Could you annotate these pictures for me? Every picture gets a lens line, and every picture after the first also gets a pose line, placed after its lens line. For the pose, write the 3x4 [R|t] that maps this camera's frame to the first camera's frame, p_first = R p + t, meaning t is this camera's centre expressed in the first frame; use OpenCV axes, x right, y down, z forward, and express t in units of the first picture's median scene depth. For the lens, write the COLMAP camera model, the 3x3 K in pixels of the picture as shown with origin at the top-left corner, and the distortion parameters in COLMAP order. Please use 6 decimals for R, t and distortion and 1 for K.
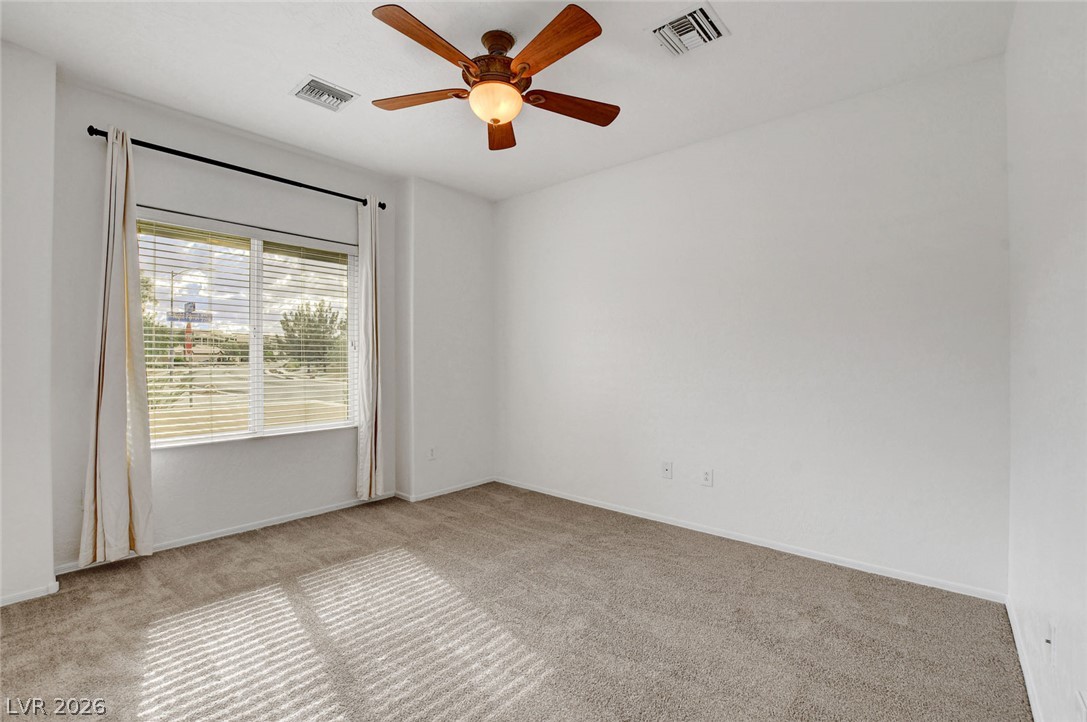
lens RADIAL K [[480.9, 0, 531.6], [0, 480.9, 357.4], [0, 0, 1]] dist [-0.035882, 0.005948]
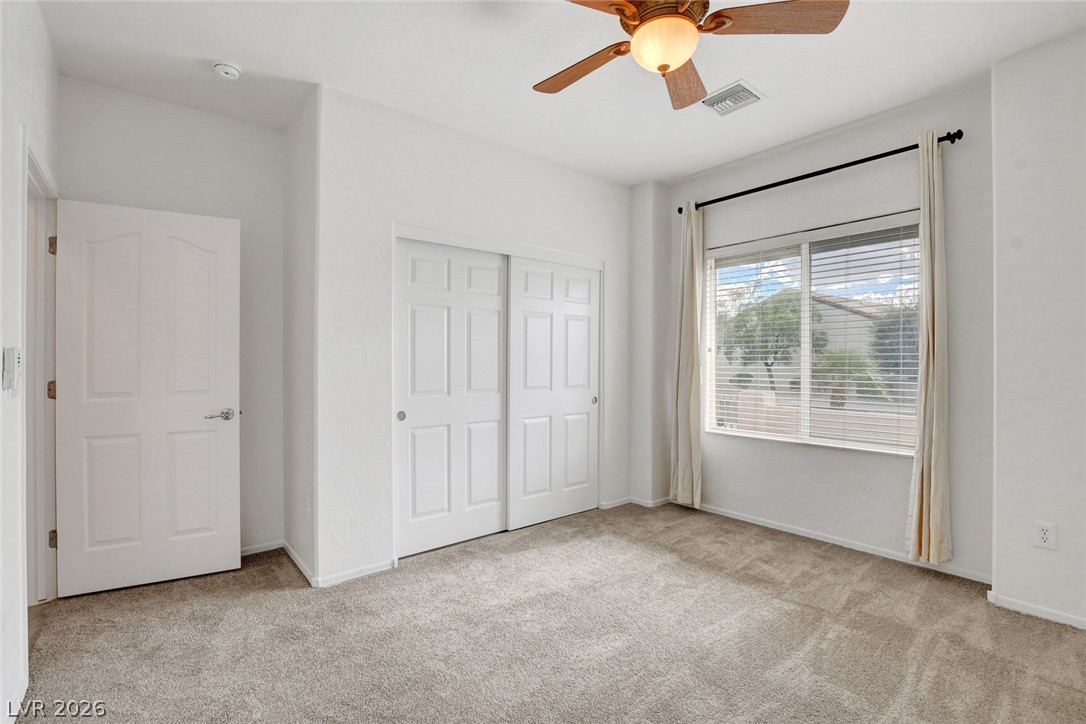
lens RADIAL K [[480.4, 0, 533.6], [0, 480.4, 359.9], [0, 0, 1]] dist [-0.035882, 0.005948]
pose [[-0.157529, -0.003457, -0.987508, 0.499767], [0.003030, 0.999987, -0.003984, -0.003516], [0.987510, -0.003620, -0.157517, 0.615007]]
